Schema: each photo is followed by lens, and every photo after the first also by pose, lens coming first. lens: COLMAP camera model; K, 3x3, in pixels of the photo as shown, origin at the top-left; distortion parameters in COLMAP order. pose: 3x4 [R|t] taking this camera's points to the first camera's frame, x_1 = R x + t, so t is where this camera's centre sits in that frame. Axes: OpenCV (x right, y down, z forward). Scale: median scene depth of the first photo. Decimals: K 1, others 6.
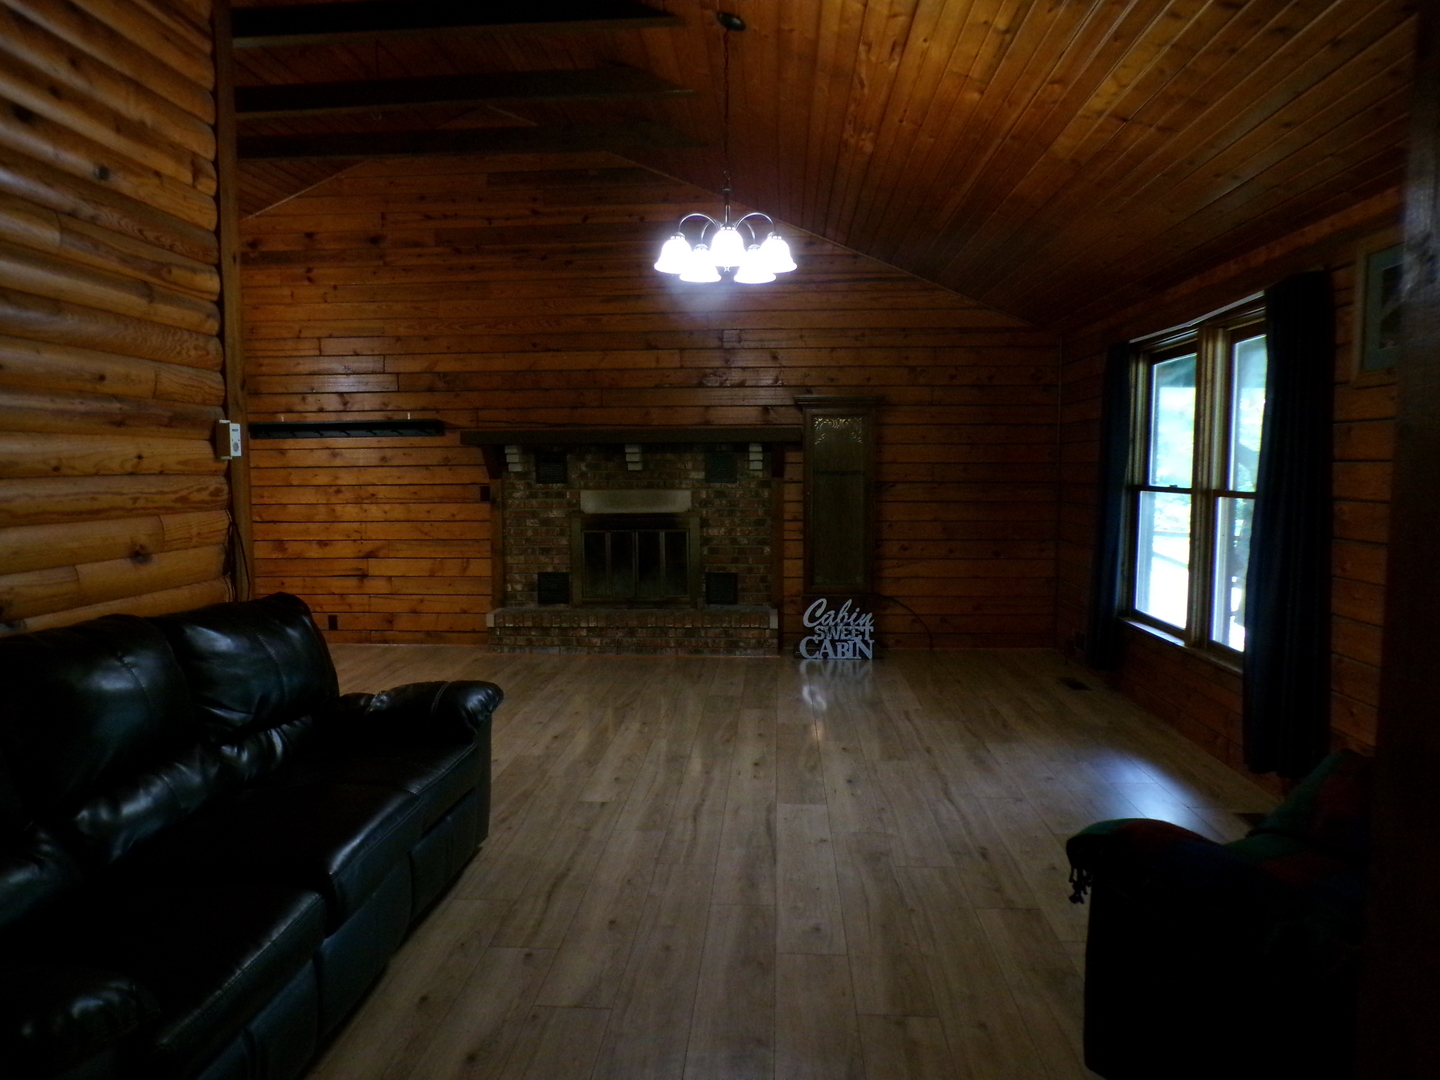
lens RADIAL K [[973.3, 0, 714.7], [0, 973.3, 544.1], [0, 0, 1]] dist [-0.047049, 0.022669]
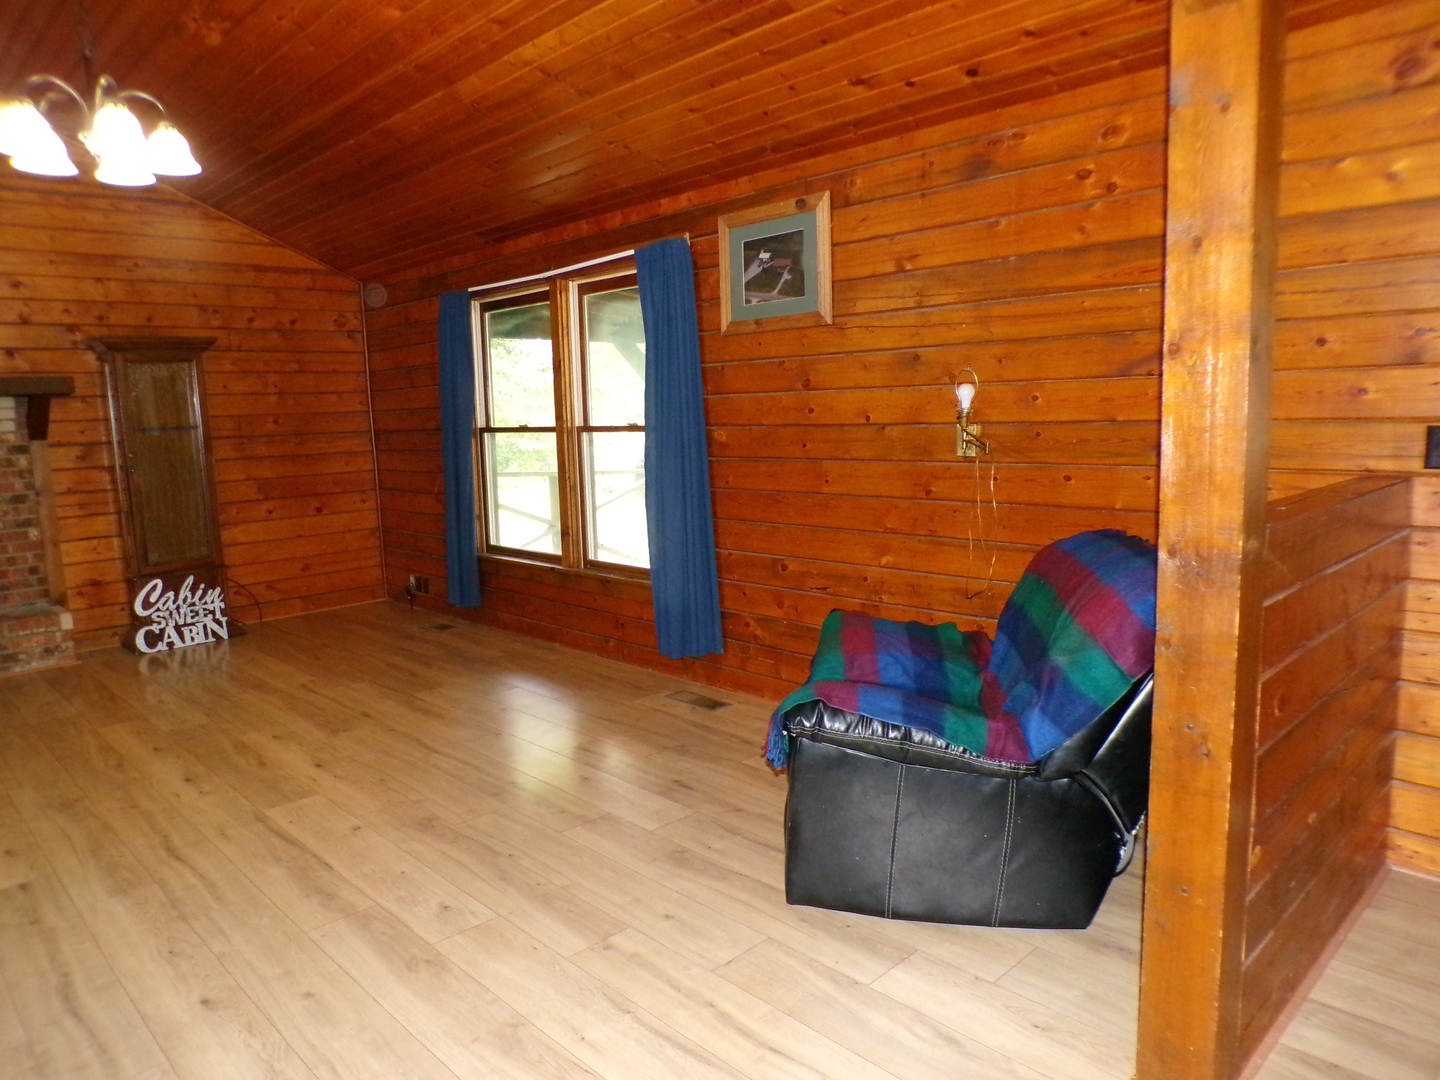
lens RADIAL K [[973.3, 0, 714.7], [0, 973.3, 544.1], [0, 0, 1]] dist [-0.047049, 0.022669]
pose [[0.674043, -0.121162, 0.728688, -0.139599], [0.089774, 0.992581, 0.081999, 0.000808], [-0.733217, 0.010146, 0.679919, 0.072094]]
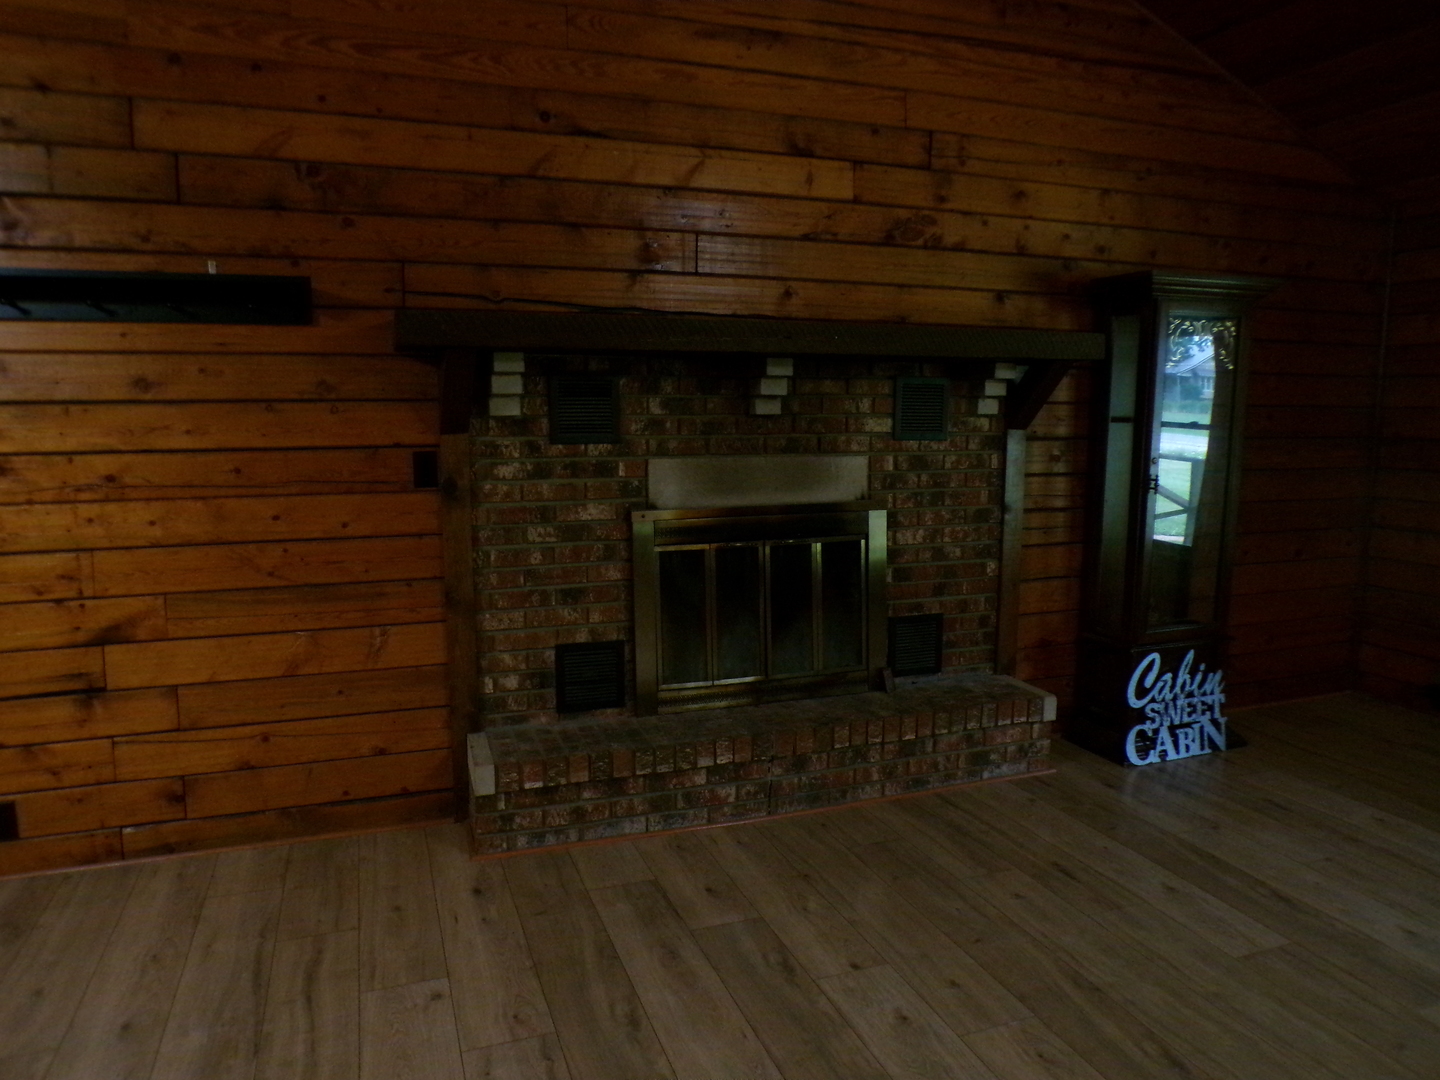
lens RADIAL K [[973.3, 0, 714.7], [0, 973.3, 544.1], [0, 0, 1]] dist [-0.047049, 0.022669]
pose [[0.915590, -0.049179, 0.399093, -0.295688], [0.026728, 0.997741, 0.061629, -0.043125], [-0.401223, -0.045760, 0.914837, 0.578877]]
